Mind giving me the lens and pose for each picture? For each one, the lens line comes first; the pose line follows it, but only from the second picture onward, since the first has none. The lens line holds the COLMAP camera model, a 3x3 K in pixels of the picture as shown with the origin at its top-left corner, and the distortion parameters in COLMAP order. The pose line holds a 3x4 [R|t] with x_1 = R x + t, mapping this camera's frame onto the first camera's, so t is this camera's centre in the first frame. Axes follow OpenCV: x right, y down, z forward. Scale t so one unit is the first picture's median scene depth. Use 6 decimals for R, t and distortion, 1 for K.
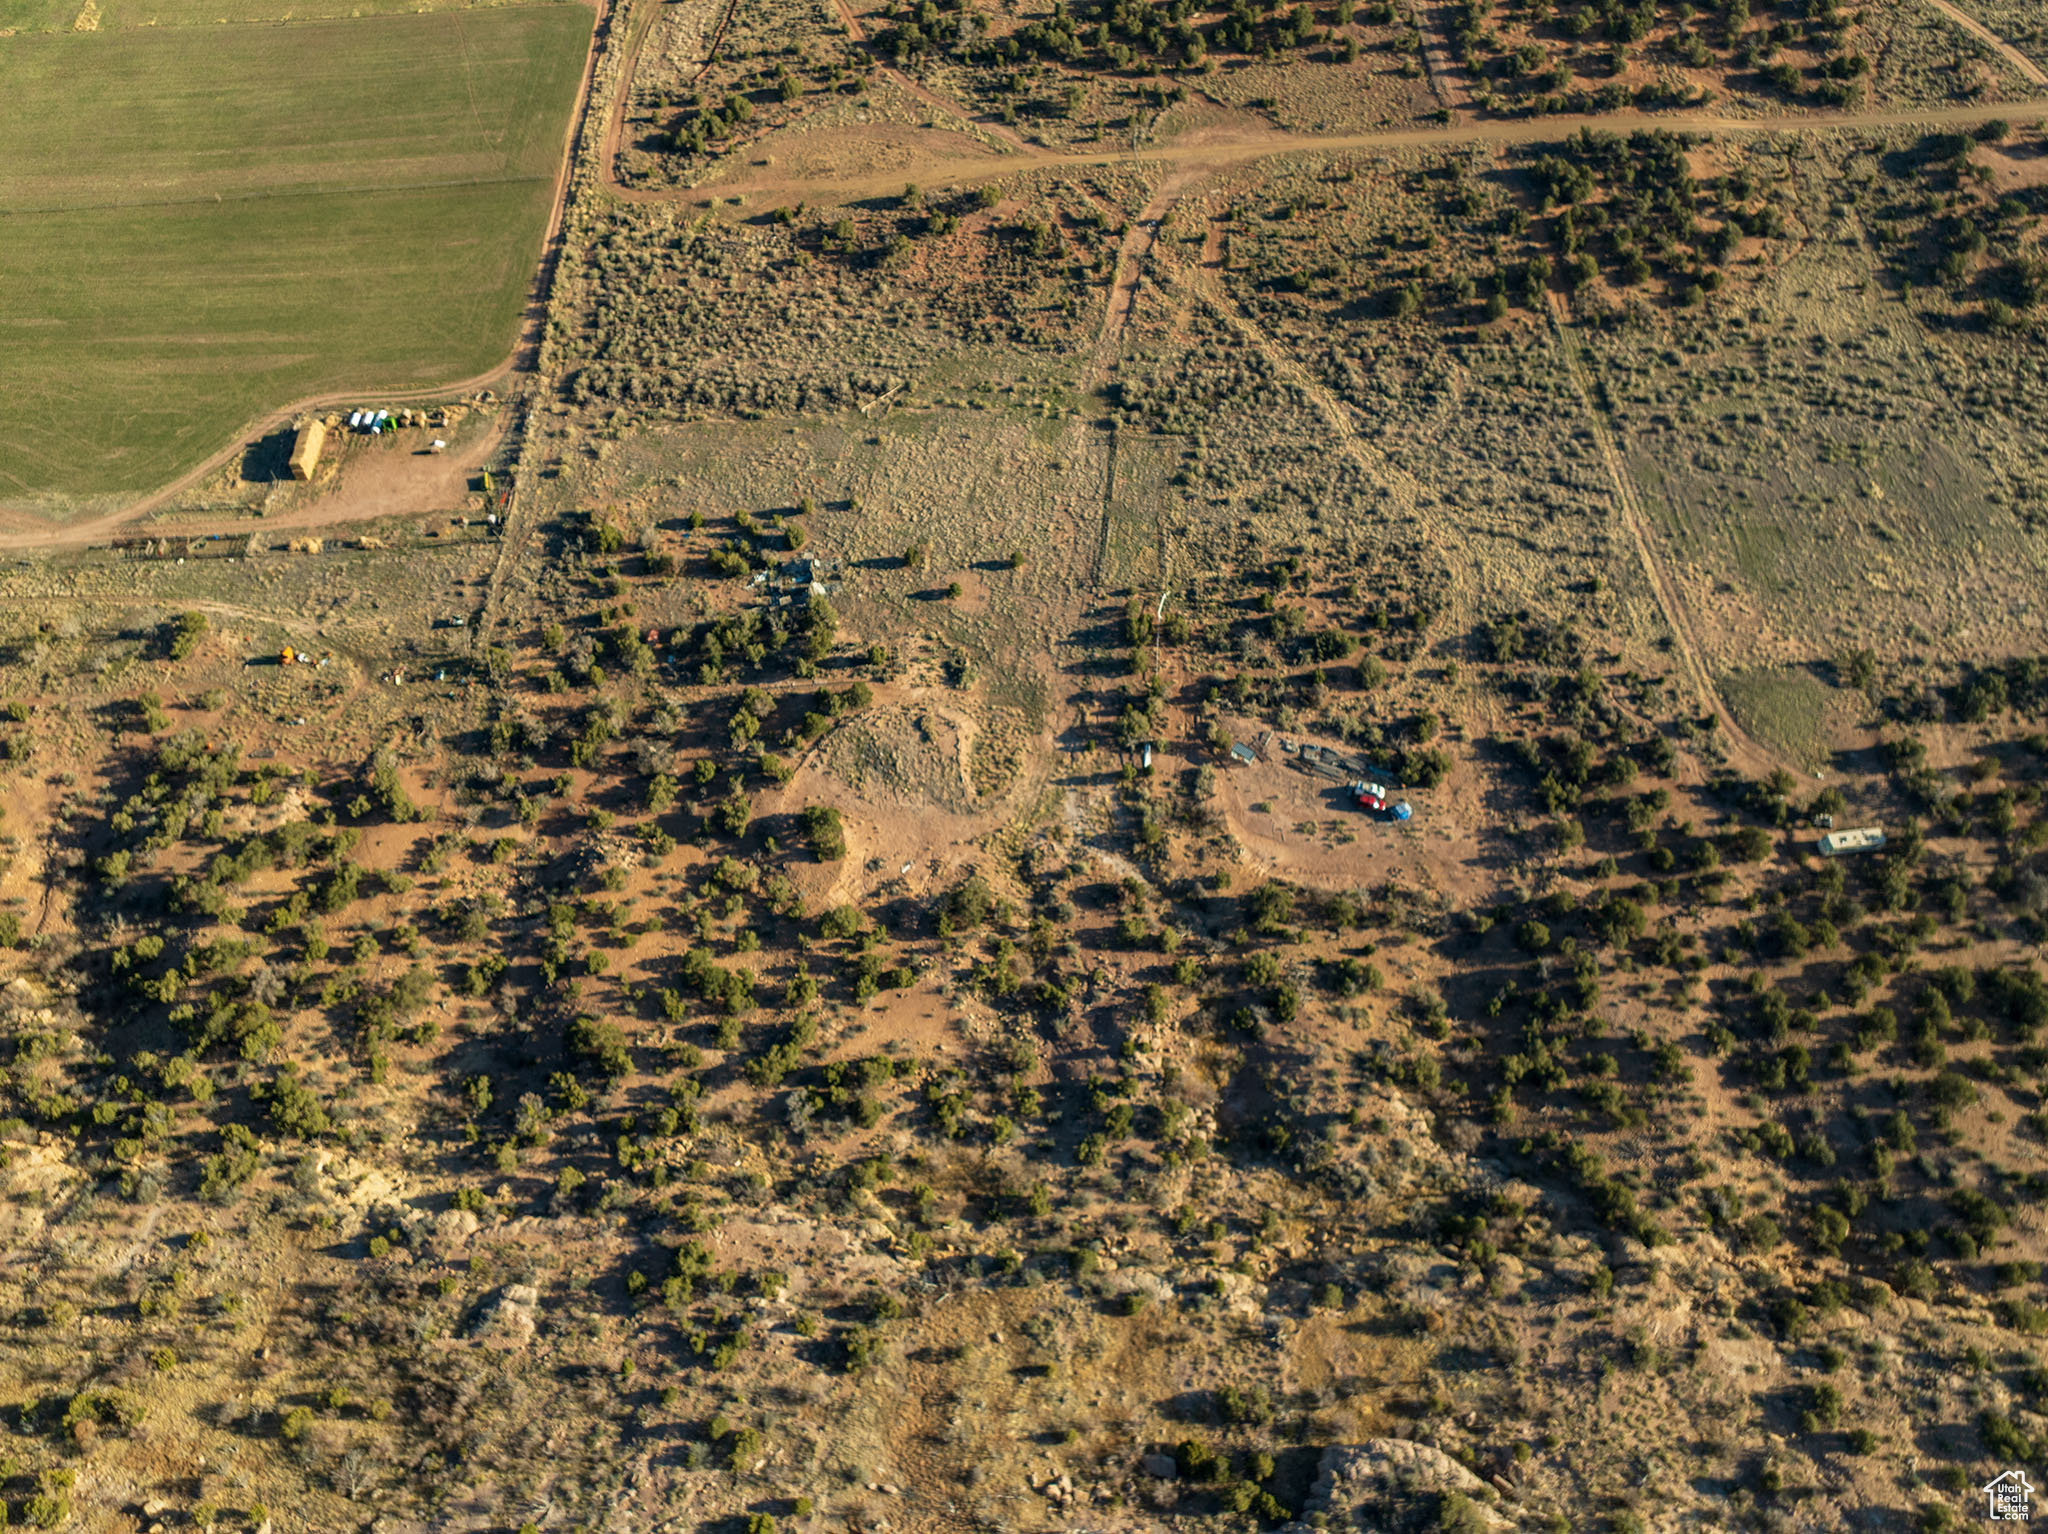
lens RADIAL K [[1467.5, 0, 1037.3], [0, 1467.5, 765.3], [0, 0, 1]] dist [-0.044948, 0.024330]
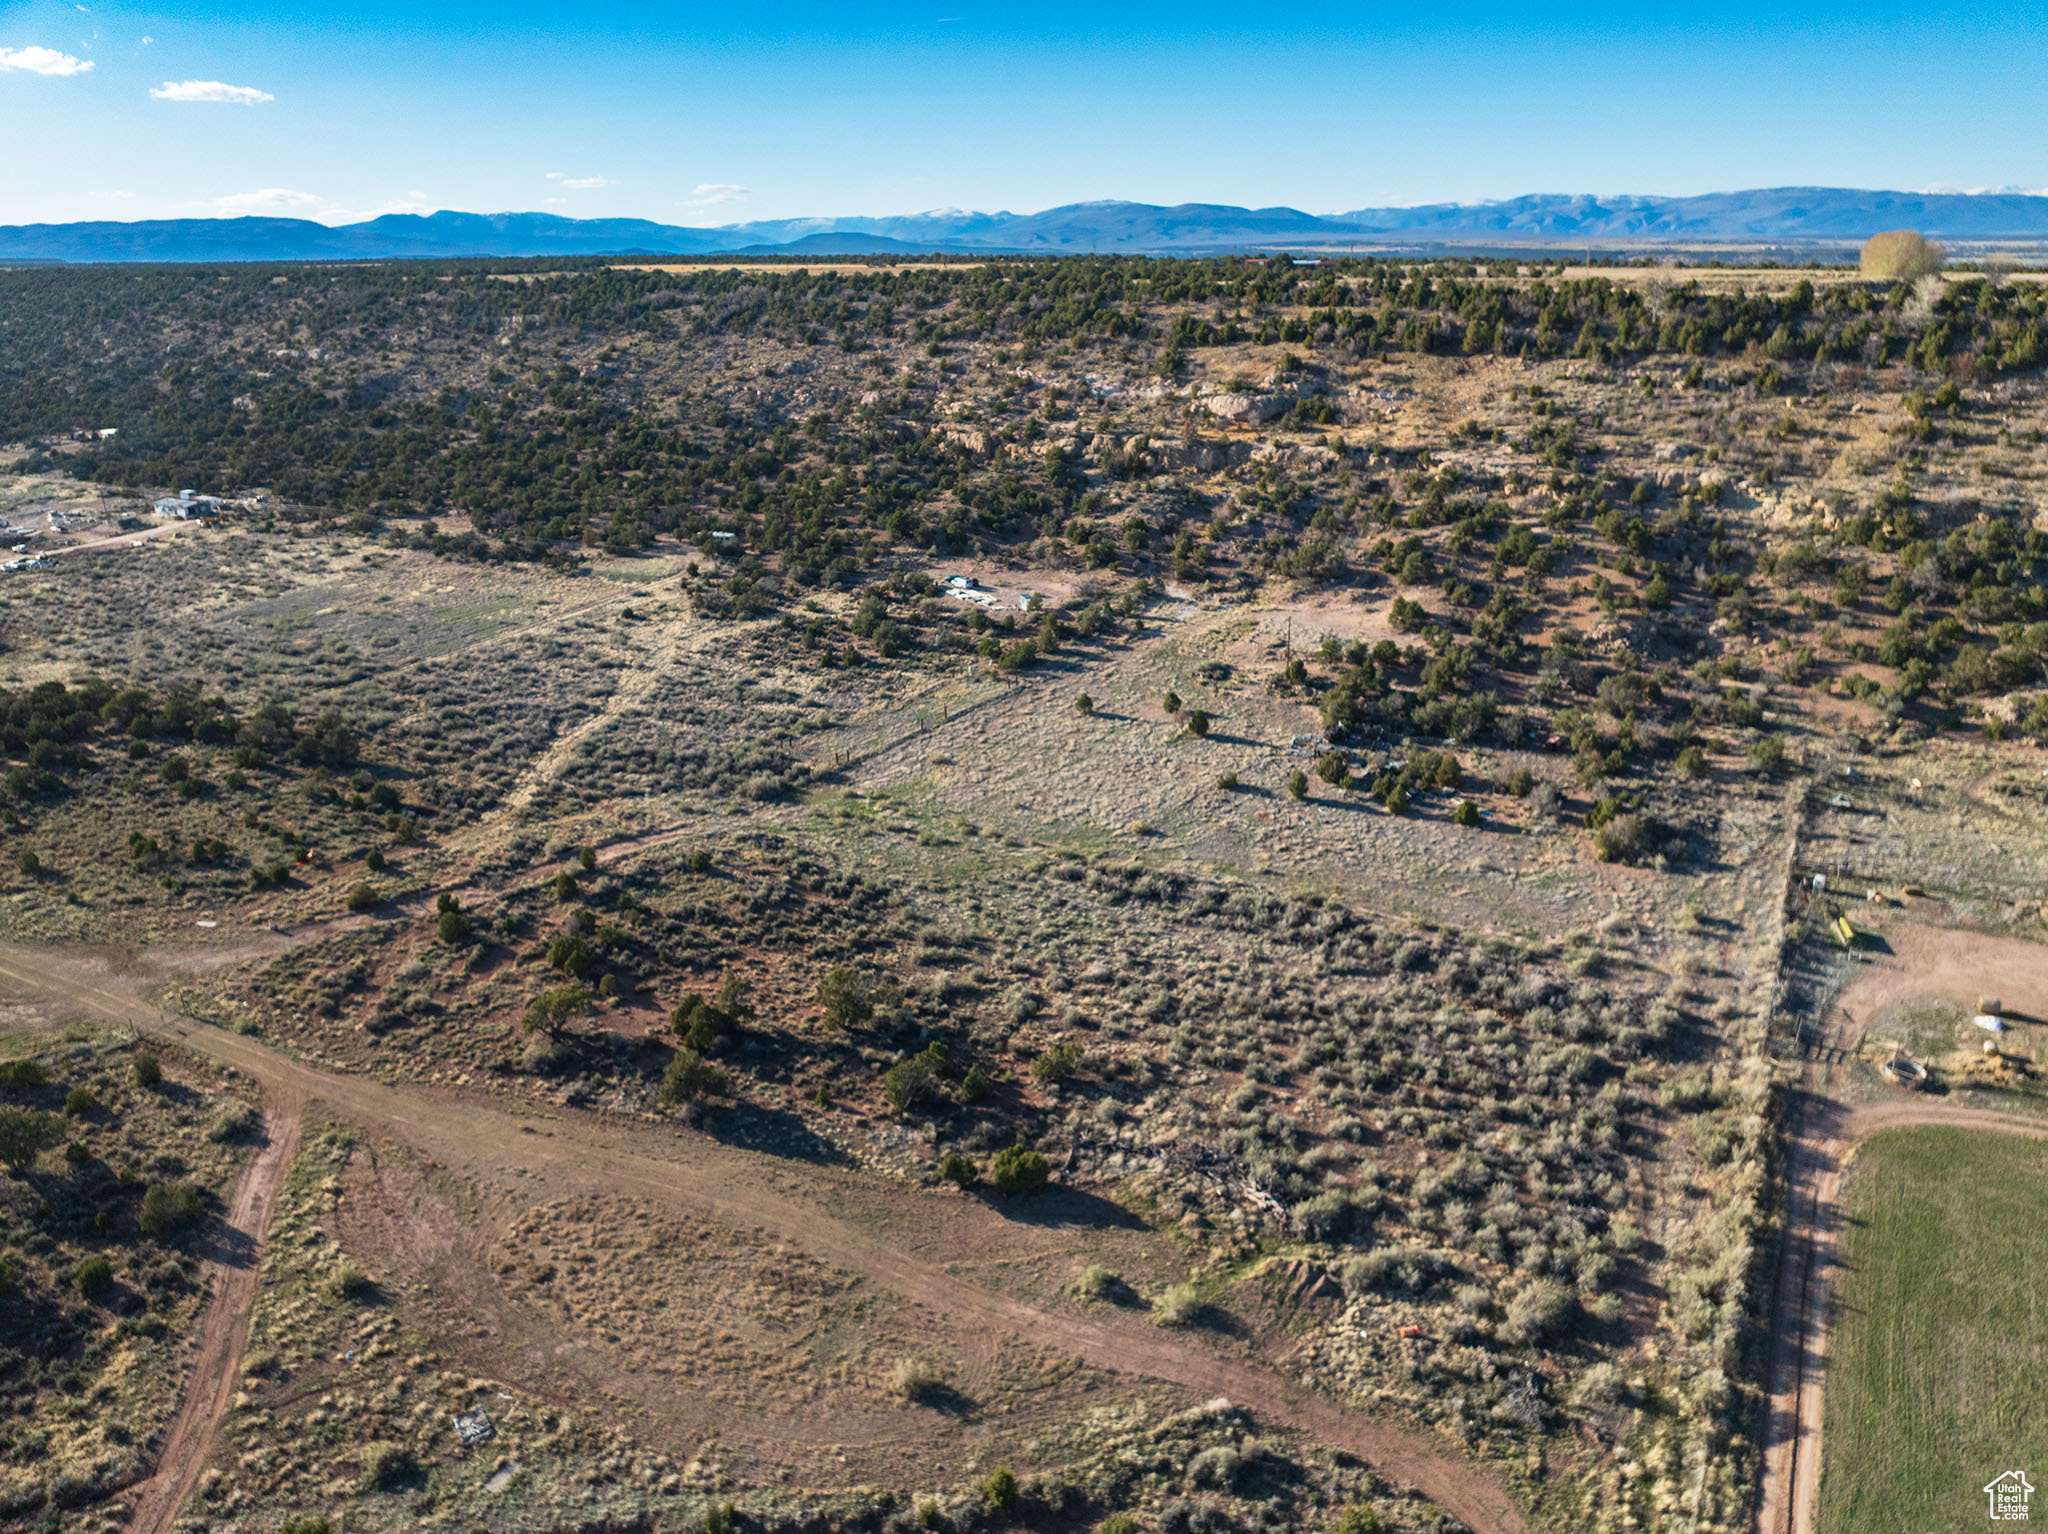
lens RADIAL K [[1467.5, 0, 1037.3], [0, 1467.5, 765.3], [0, 0, 1]] dist [-0.044948, 0.024330]
pose [[-0.854940, -0.146020, 0.497751, -0.396399], [0.446944, 0.279677, 0.849719, -0.822481], [-0.263286, 0.948925, -0.173844, 1.156437]]
